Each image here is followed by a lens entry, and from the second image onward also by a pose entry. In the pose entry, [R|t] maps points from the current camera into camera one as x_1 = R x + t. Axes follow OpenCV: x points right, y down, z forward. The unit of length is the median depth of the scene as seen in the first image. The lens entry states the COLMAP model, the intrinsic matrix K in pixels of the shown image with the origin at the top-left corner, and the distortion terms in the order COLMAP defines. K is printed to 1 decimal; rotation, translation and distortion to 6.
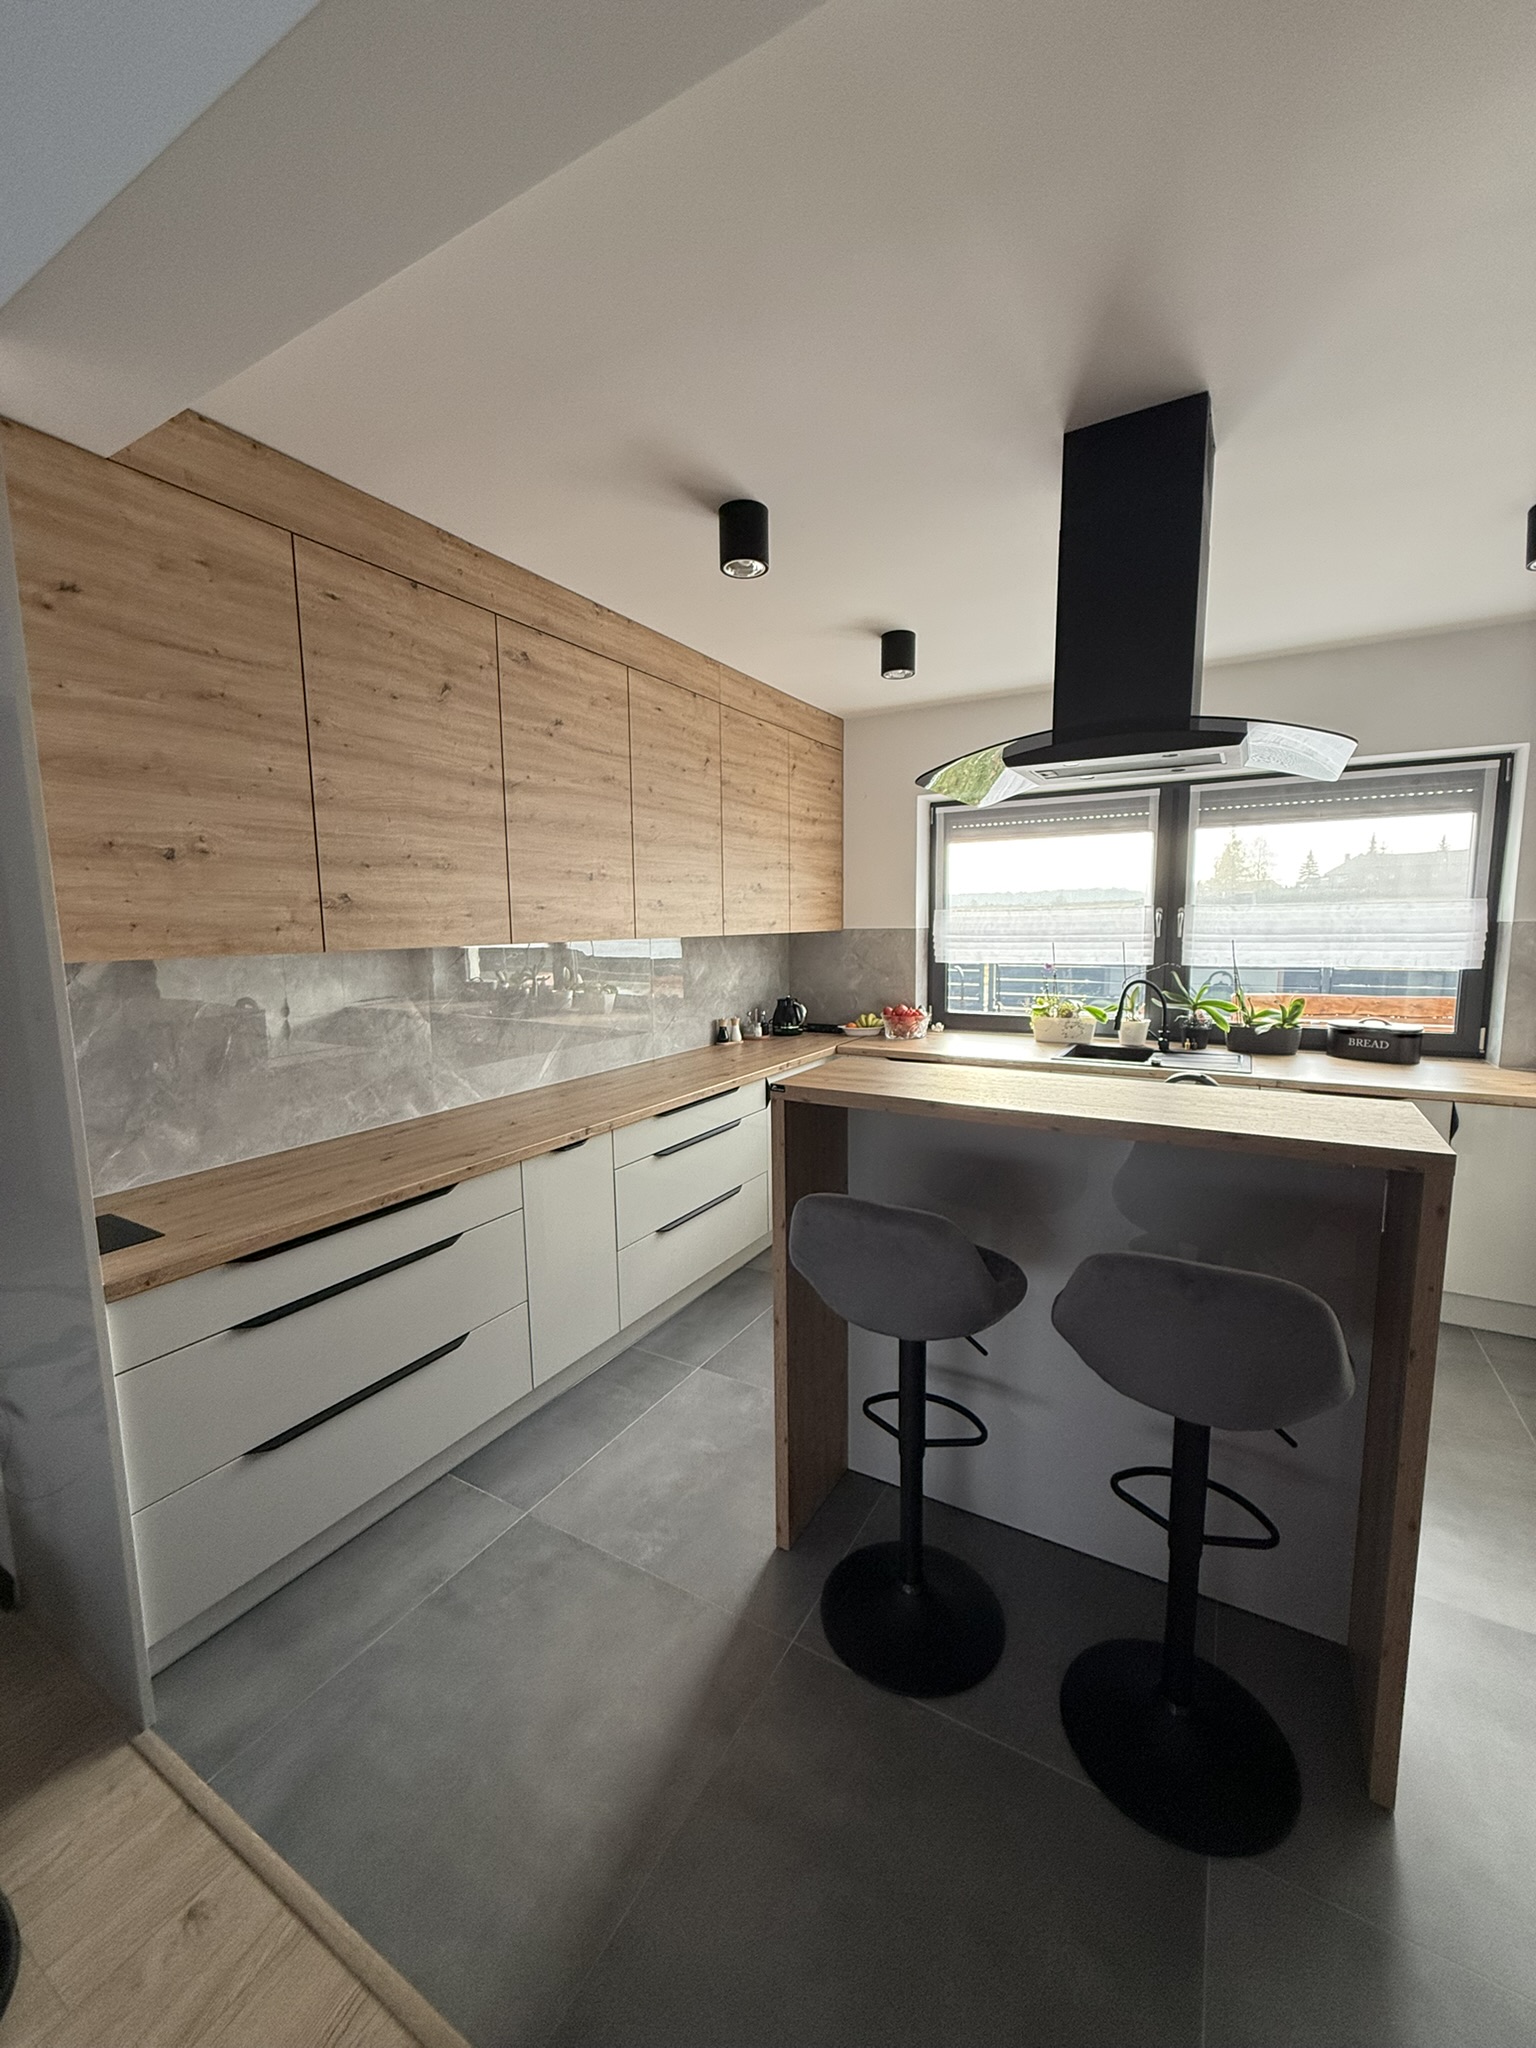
lens RADIAL K [[811.3, 0, 766.7], [0, 811.3, 1020.1], [0, 0, 1]] dist [-0.000482, -0.000181]
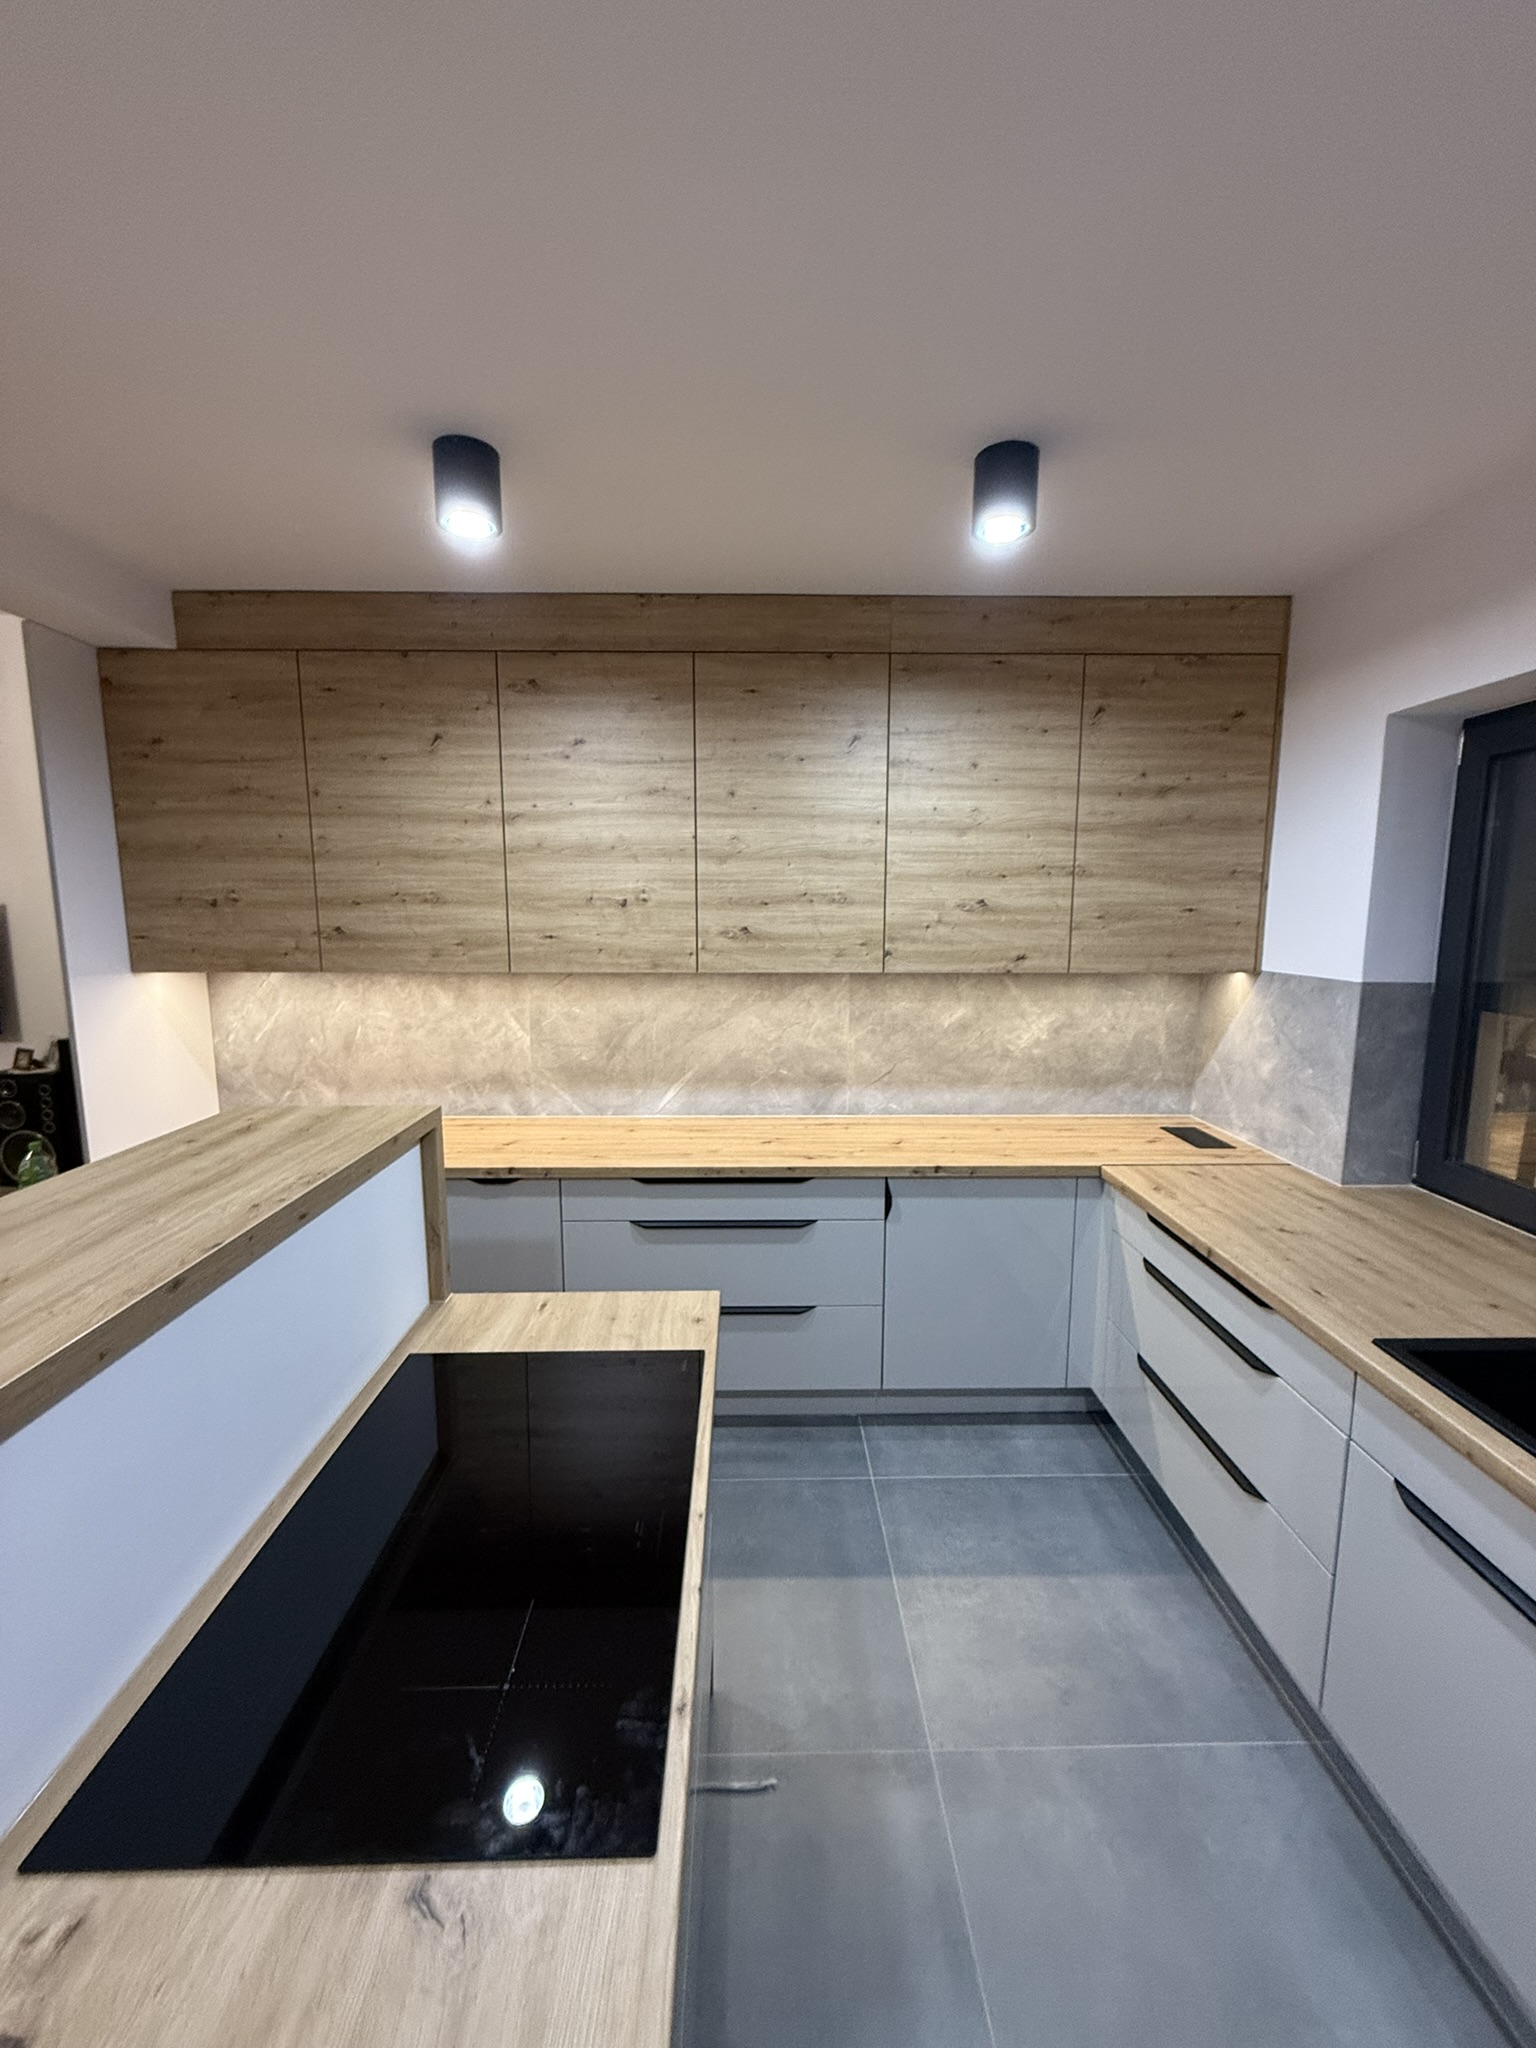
lens RADIAL K [[811.3, 0, 766.7], [0, 811.3, 1020.1], [0, 0, 1]] dist [-0.000482, -0.000181]
pose [[0.516744, 0.129788, -0.846245, 0.649745], [-0.113531, 0.990101, 0.082526, -0.138442], [0.848579, 0.053430, 0.526364, 0.656483]]
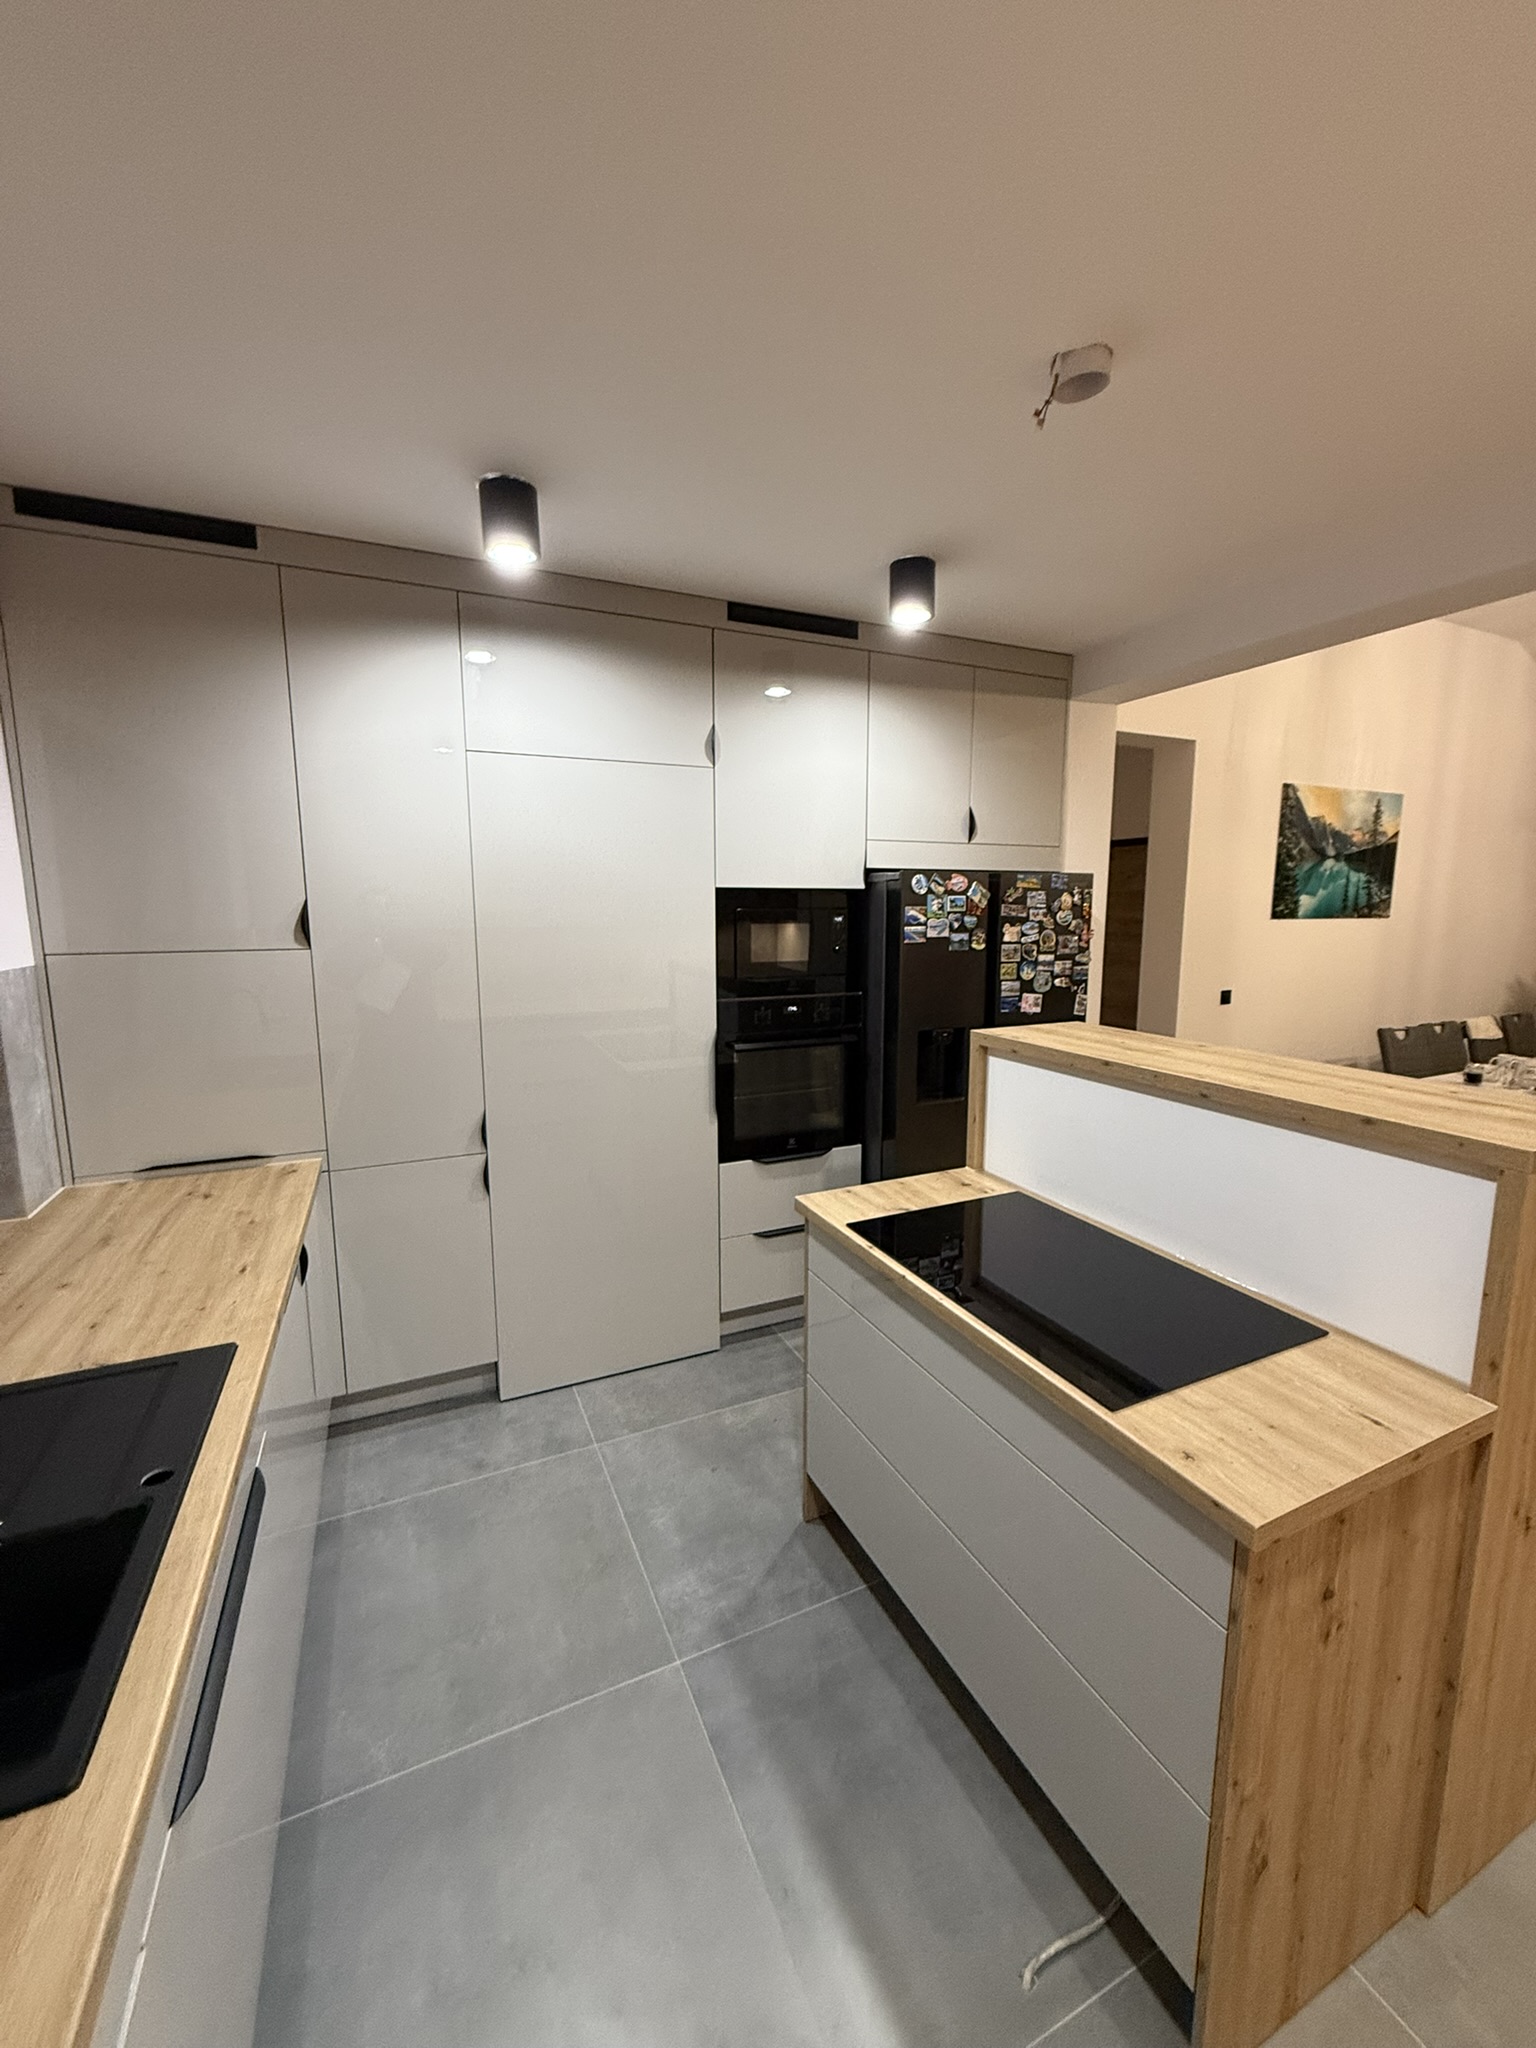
lens RADIAL K [[811.3, 0, 766.7], [0, 811.3, 1020.1], [0, 0, 1]] dist [-0.000482, -0.000181]
pose [[-0.814928, -0.067568, 0.575610, 0.153286], [0.083803, 0.969005, 0.232392, -0.196210], [-0.573472, 0.237620, -0.784007, 1.275409]]
